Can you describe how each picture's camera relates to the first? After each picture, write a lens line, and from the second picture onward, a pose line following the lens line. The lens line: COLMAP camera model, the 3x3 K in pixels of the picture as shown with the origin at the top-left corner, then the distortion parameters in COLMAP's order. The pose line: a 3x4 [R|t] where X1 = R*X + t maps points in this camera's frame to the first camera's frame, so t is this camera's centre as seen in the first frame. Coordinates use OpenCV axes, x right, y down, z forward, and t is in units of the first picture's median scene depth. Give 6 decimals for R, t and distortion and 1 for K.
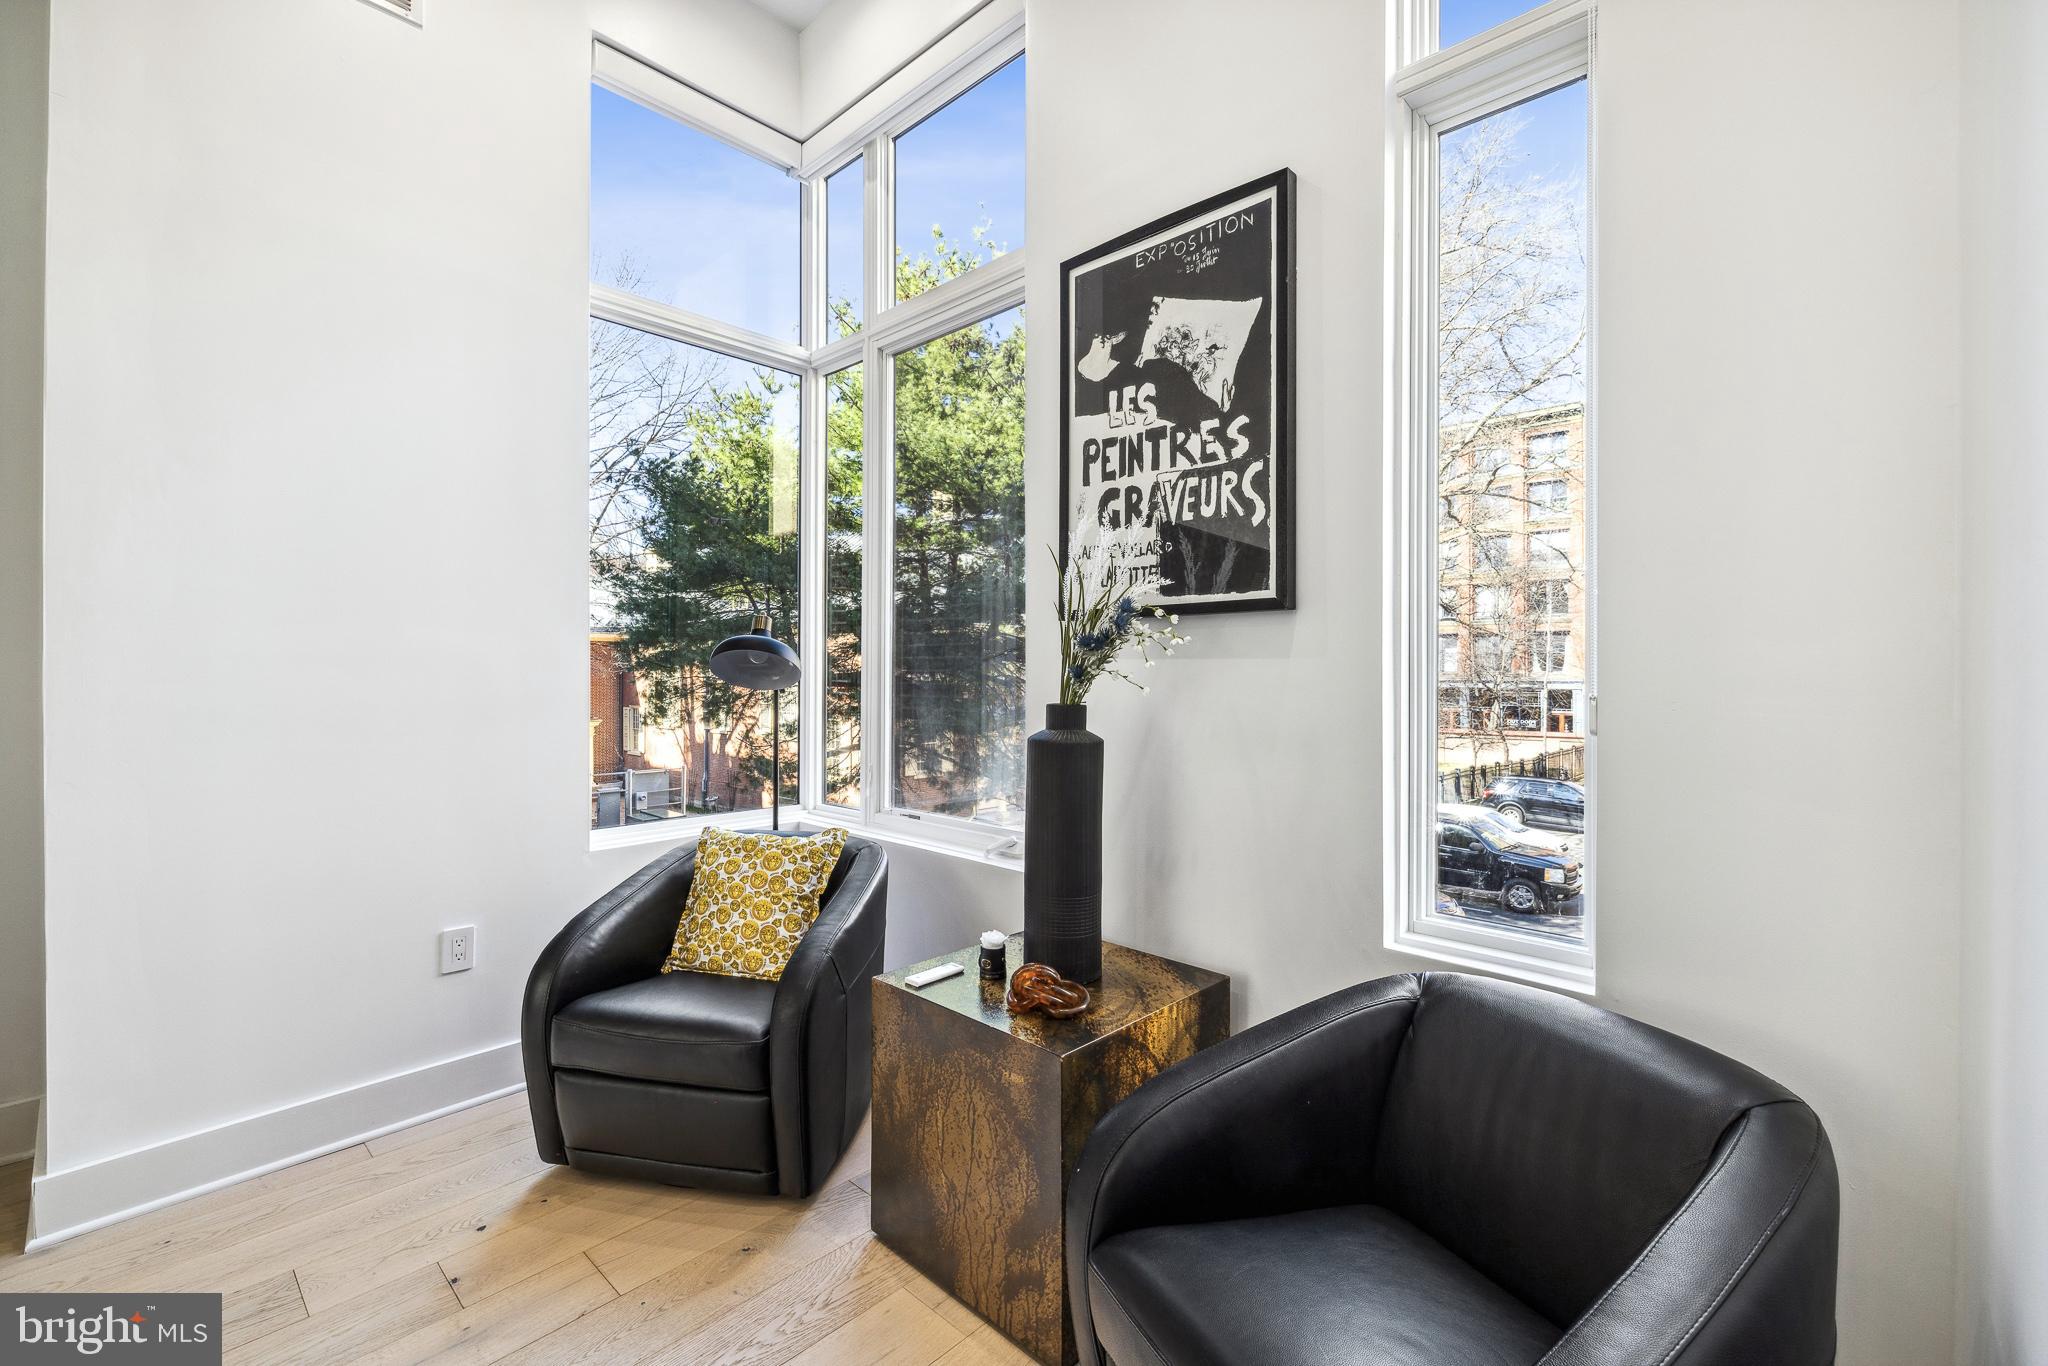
lens RADIAL K [[866.4, 0, 1031.4], [0, 866.4, 659.3], [0, 0, 1]] dist [0.000439, 0.000592]
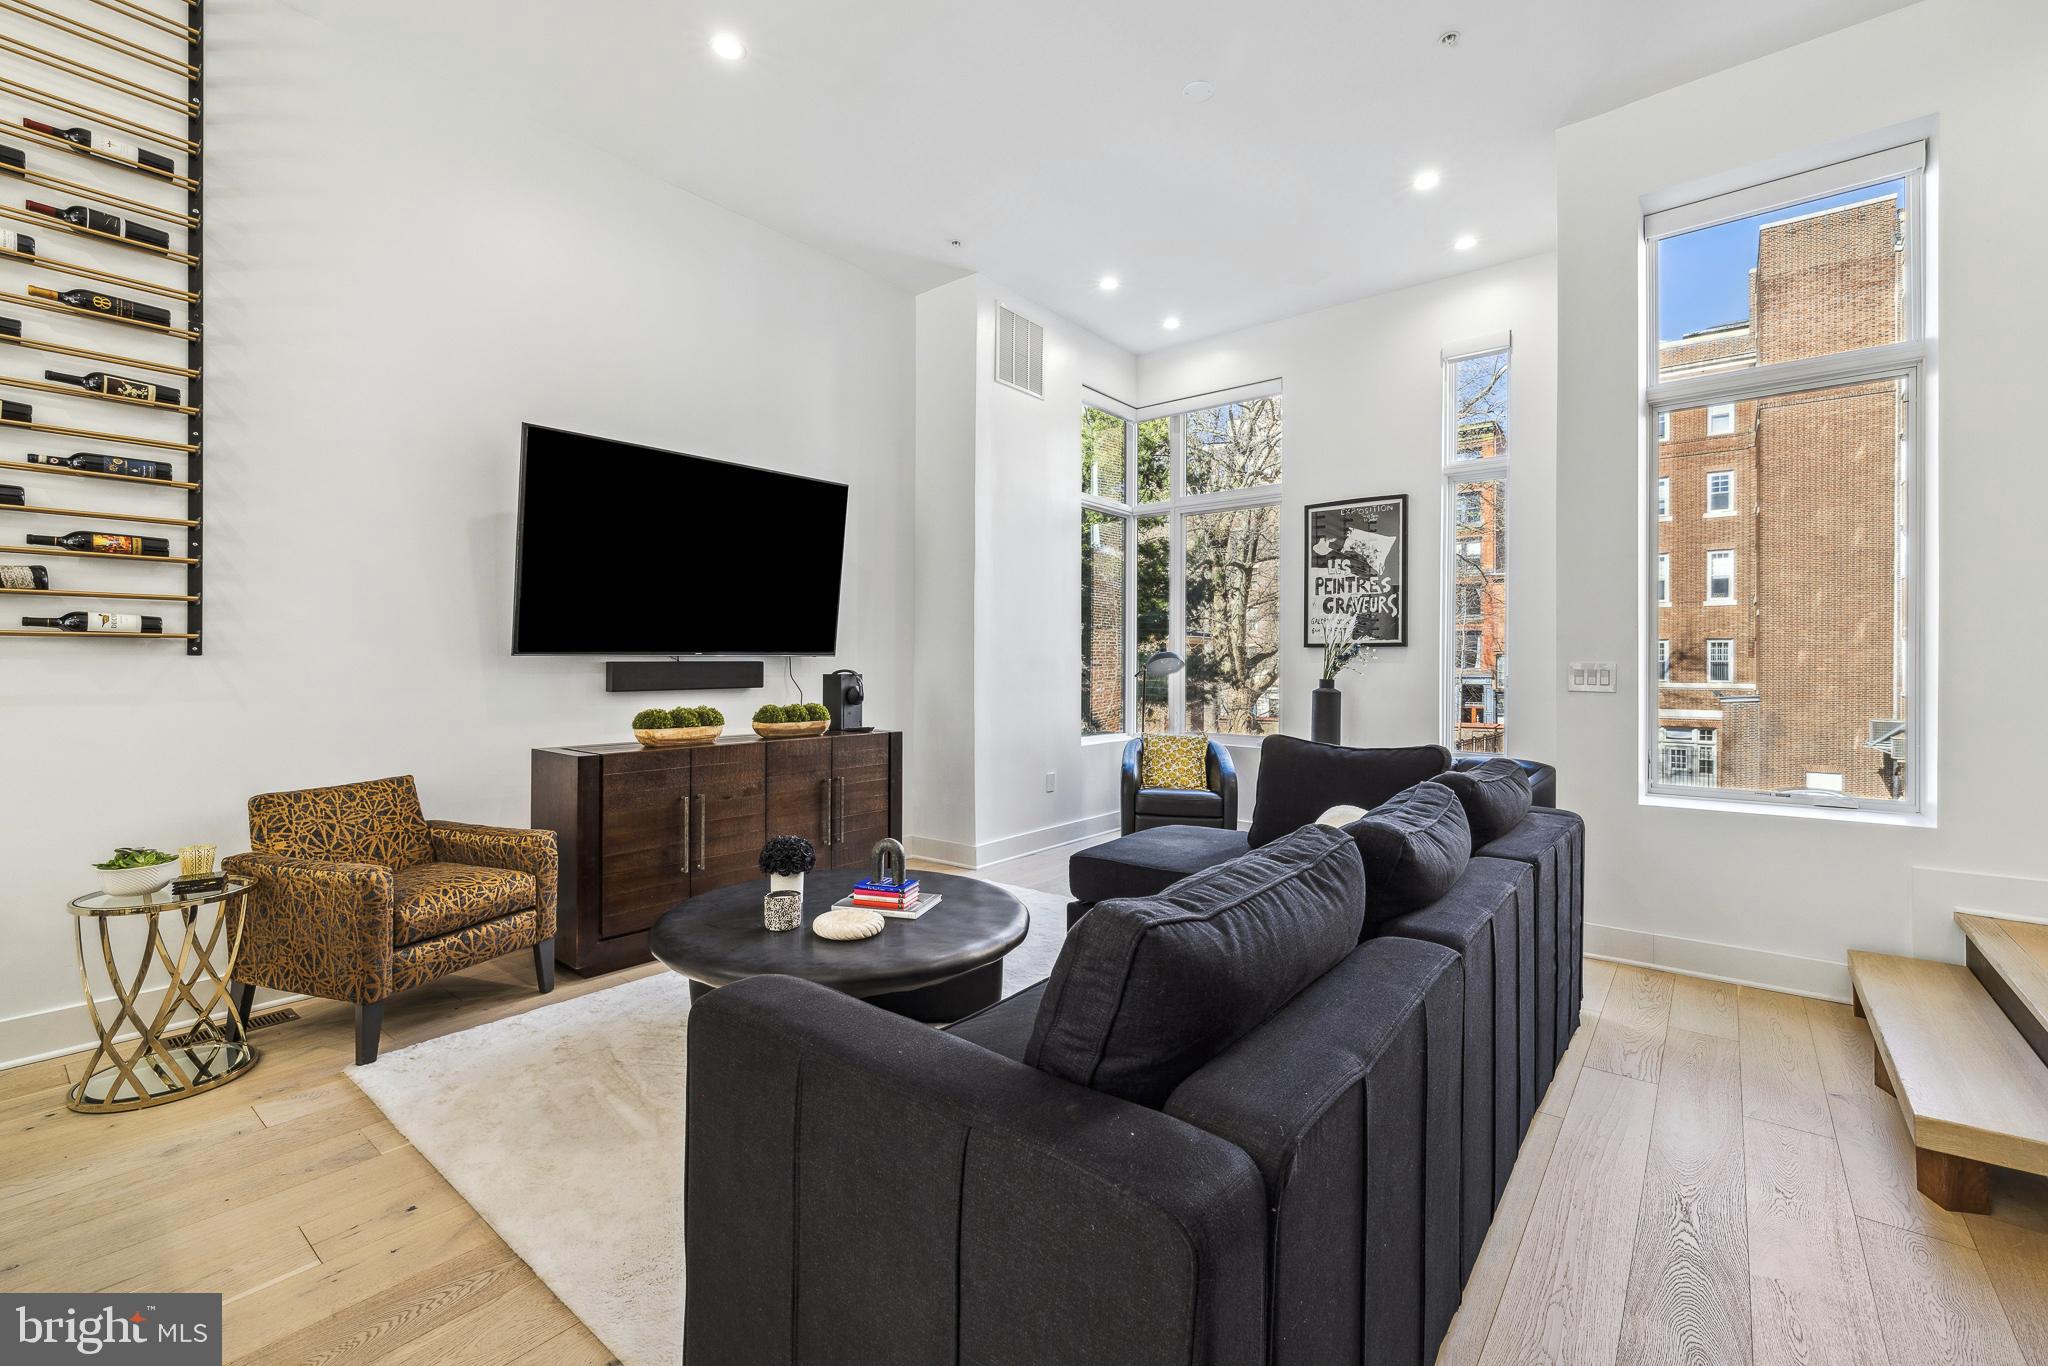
lens RADIAL K [[866.4, 0, 1017.3], [0, 866.4, 666.9], [0, 0, 1]] dist [0.000439, 0.000592]
pose [[0.997856, 0.002614, 0.065400, -1.051135], [-0.003554, 0.999892, 0.014253, -0.023171], [-0.065356, -0.014455, 0.997757, -1.599978]]
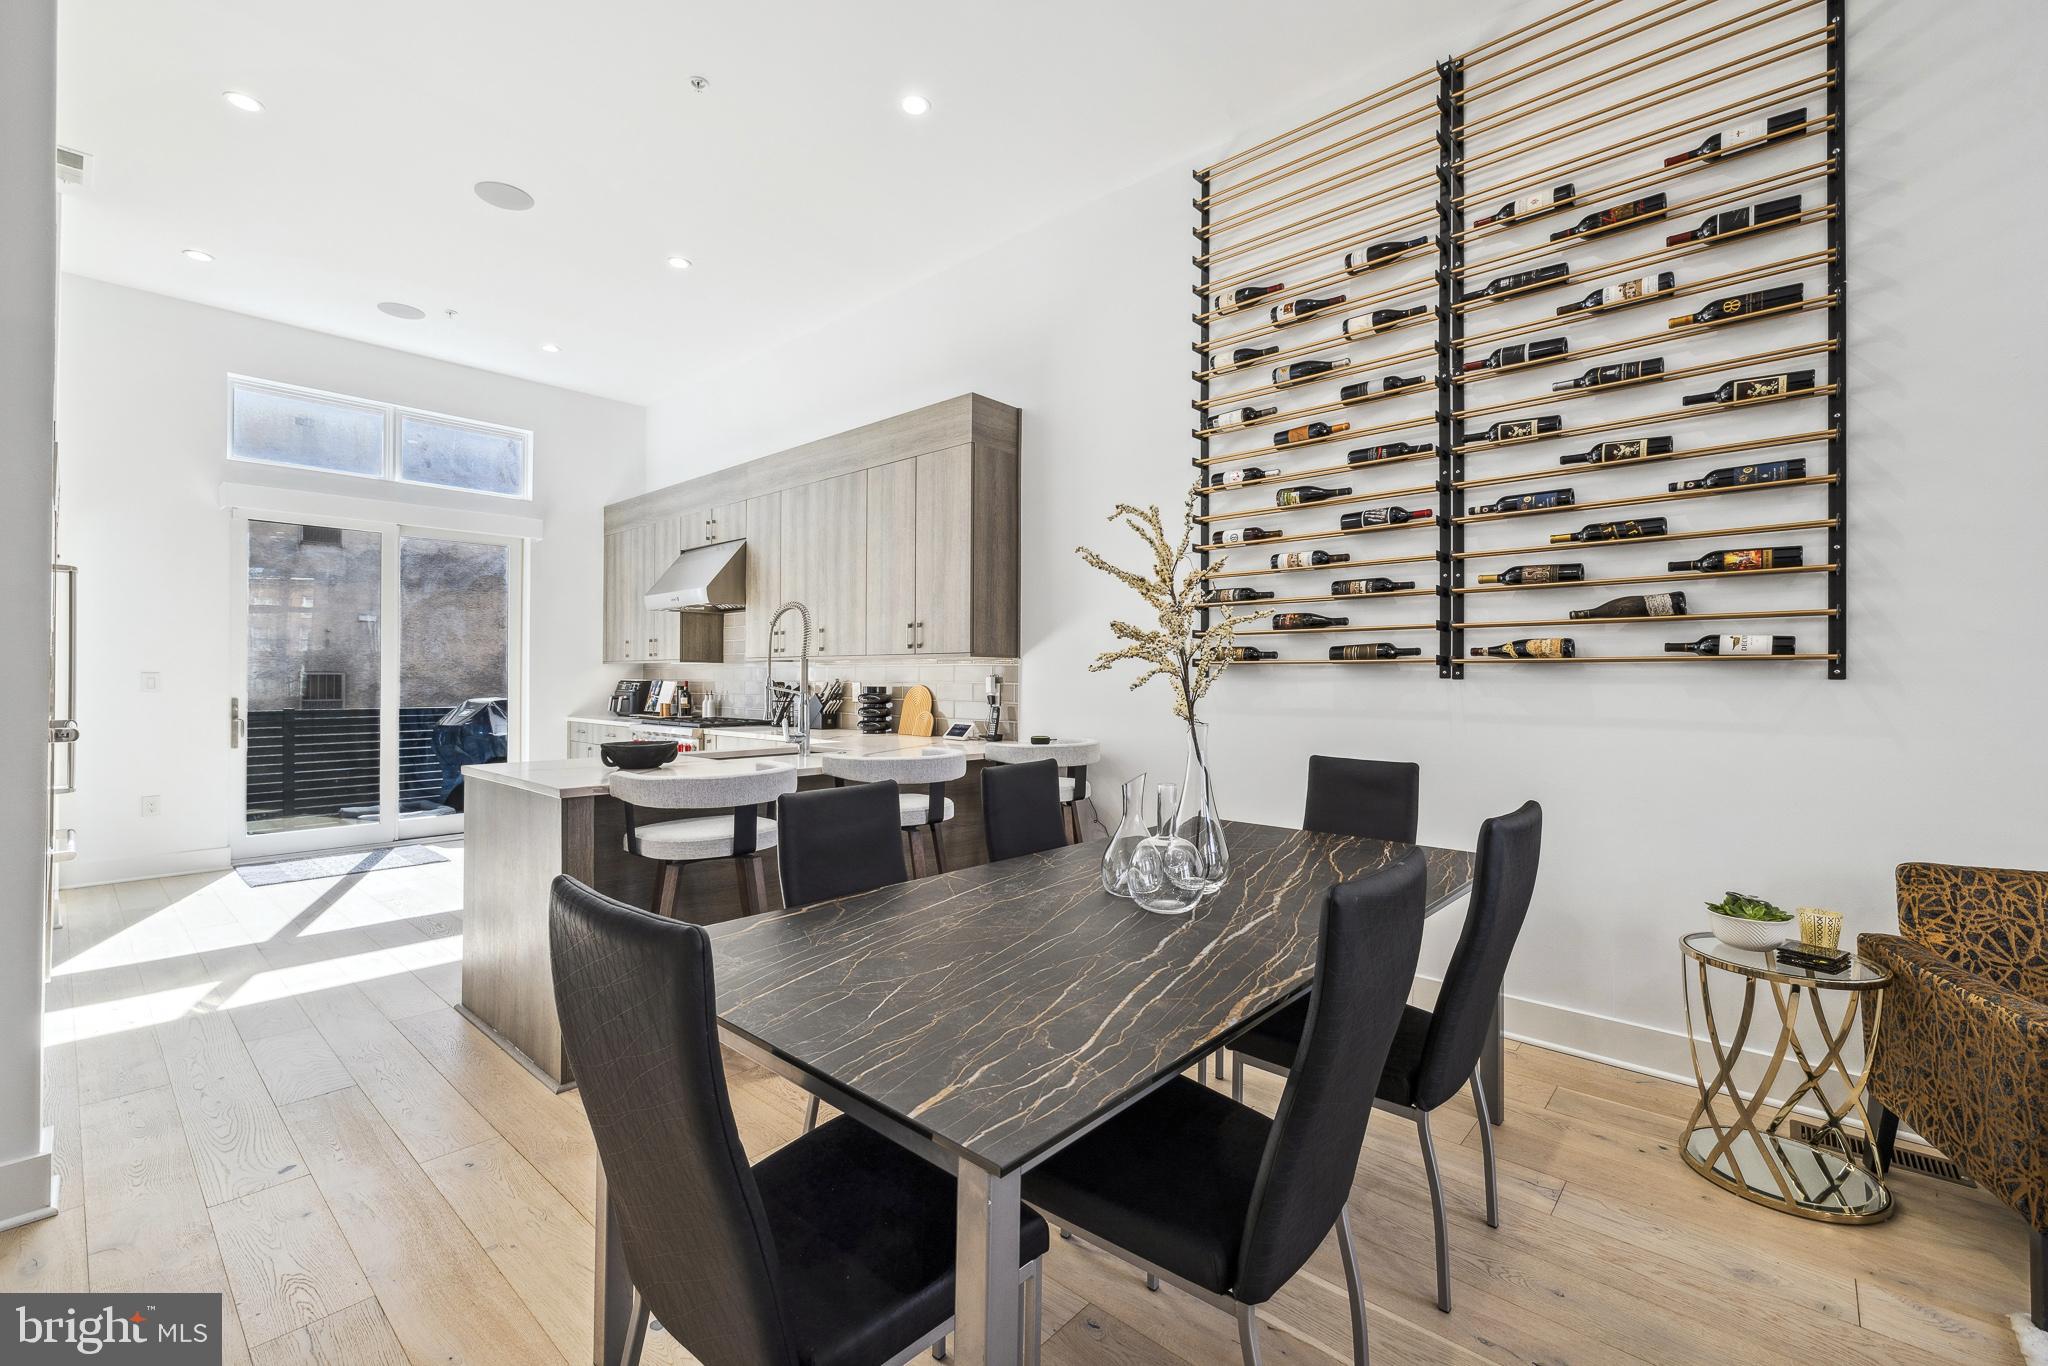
lens RADIAL K [[866.4, 0, 1007.6], [0, 866.4, 672.3], [0, 0, 1]] dist [0.000439, 0.000592]
pose [[0.011366, -0.004532, -0.999925, -1.124985], [0.011592, 0.999923, -0.004400, -0.034501], [0.999868, -0.011541, 0.011417, -1.247539]]
